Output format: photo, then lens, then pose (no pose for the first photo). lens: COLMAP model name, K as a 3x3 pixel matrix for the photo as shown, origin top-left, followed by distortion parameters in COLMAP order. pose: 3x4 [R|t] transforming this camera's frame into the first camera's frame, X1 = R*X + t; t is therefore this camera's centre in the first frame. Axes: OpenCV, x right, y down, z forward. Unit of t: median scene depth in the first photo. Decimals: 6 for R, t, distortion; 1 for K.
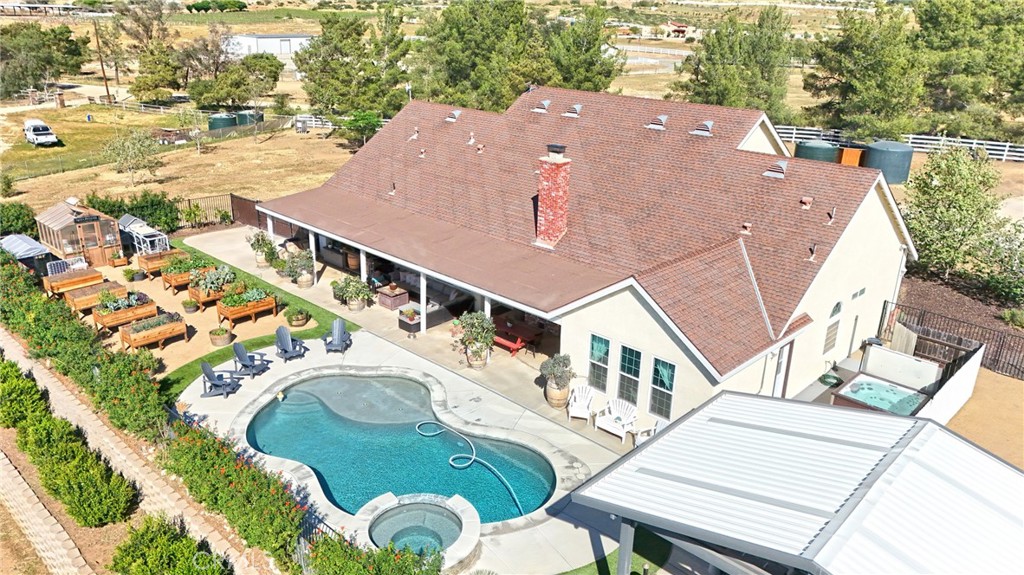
lens RADIAL K [[748.1, 0, 512.0], [0, 748.1, 287.5], [0, 0, 1]] dist [0.081274, -0.085553]
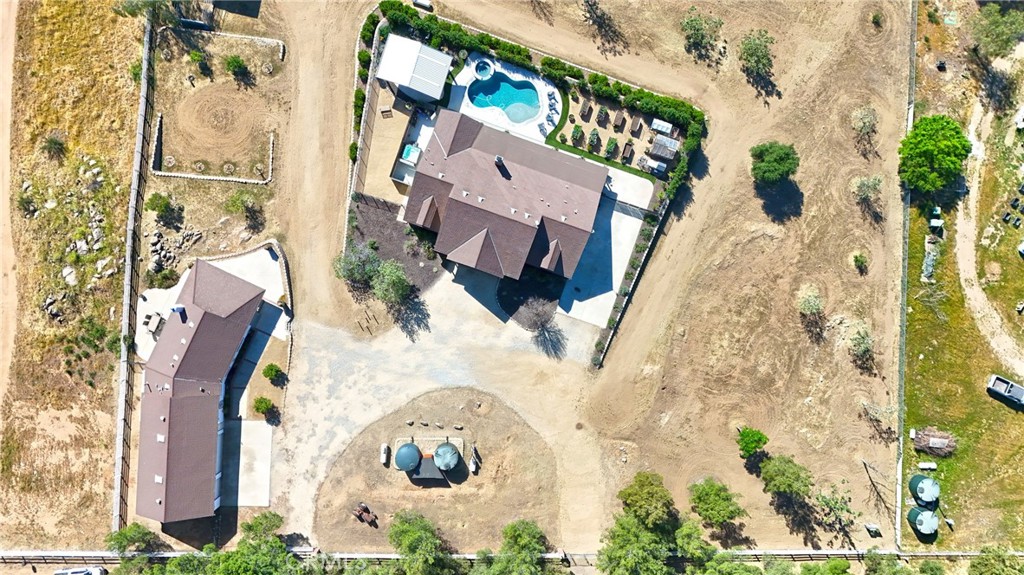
lens RADIAL K [[741.7, 0, 512.0], [0, 741.7, 287.5], [0, 0, 1]] dist [0.116176, -0.209295]
pose [[-0.910209, 0.411095, -0.050204, 0.397260], [-0.188549, -0.303403, 0.934021, -3.418186], [0.368739, 0.859621, 0.353672, 0.291943]]
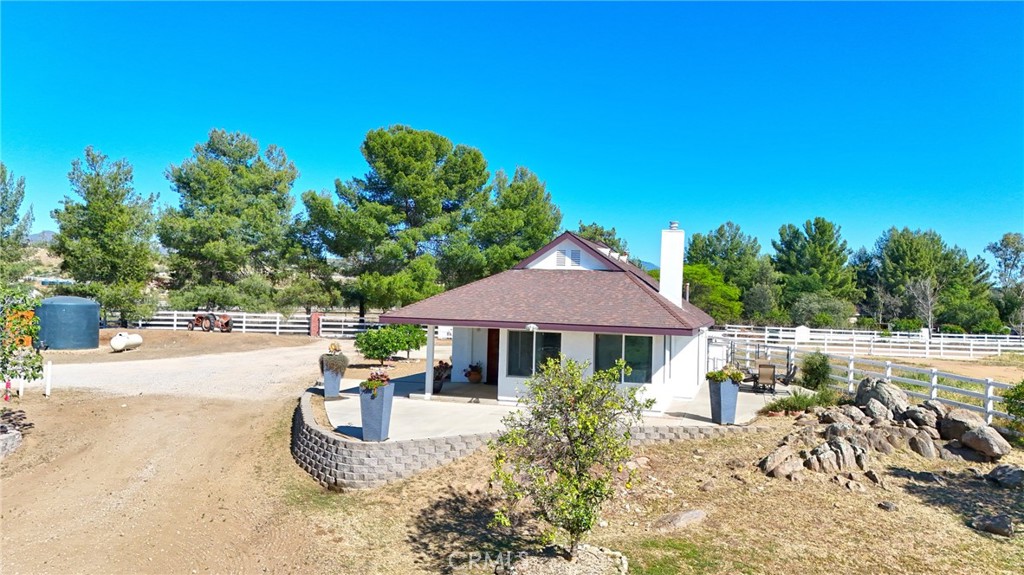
lens RADIAL K [[741.7, 0, 512.0], [0, 741.7, 287.5], [0, 0, 1]] dist [0.116176, -0.209295]
pose [[0.849057, 0.005332, 0.528275, 0.947561], [0.179142, 0.937800, -0.297386, 0.204858], [-0.497002, 0.347134, 0.795291, 0.354096]]
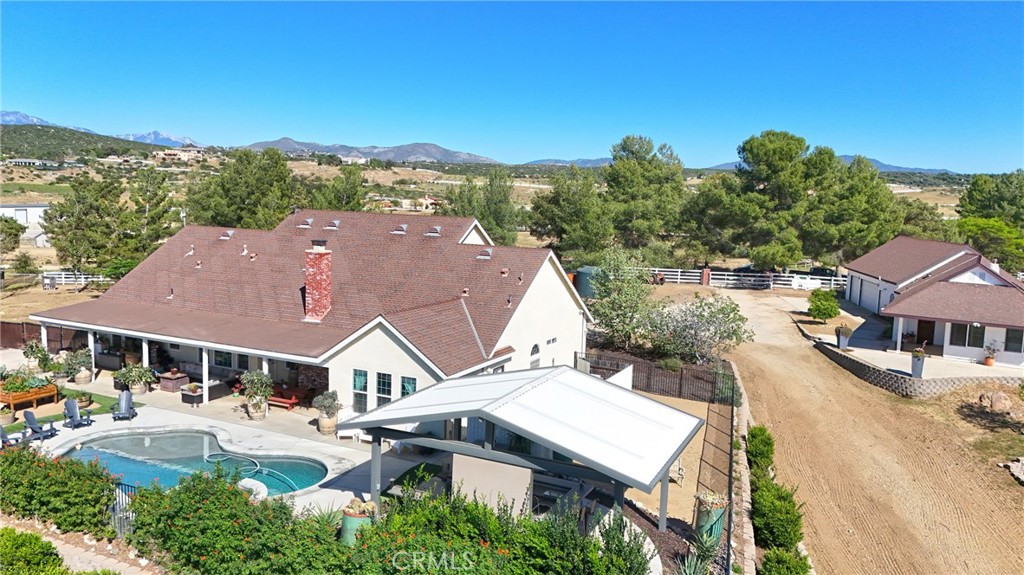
lens RADIAL K [[748.1, 0, 512.0], [0, 748.1, 287.5], [0, 0, 1]] dist [0.081274, -0.085553]
pose [[0.954485, -0.035520, 0.296137, -0.008198], [0.100079, 0.973462, -0.205807, 0.172427], [-0.280968, 0.226077, 0.932709, -0.247137]]
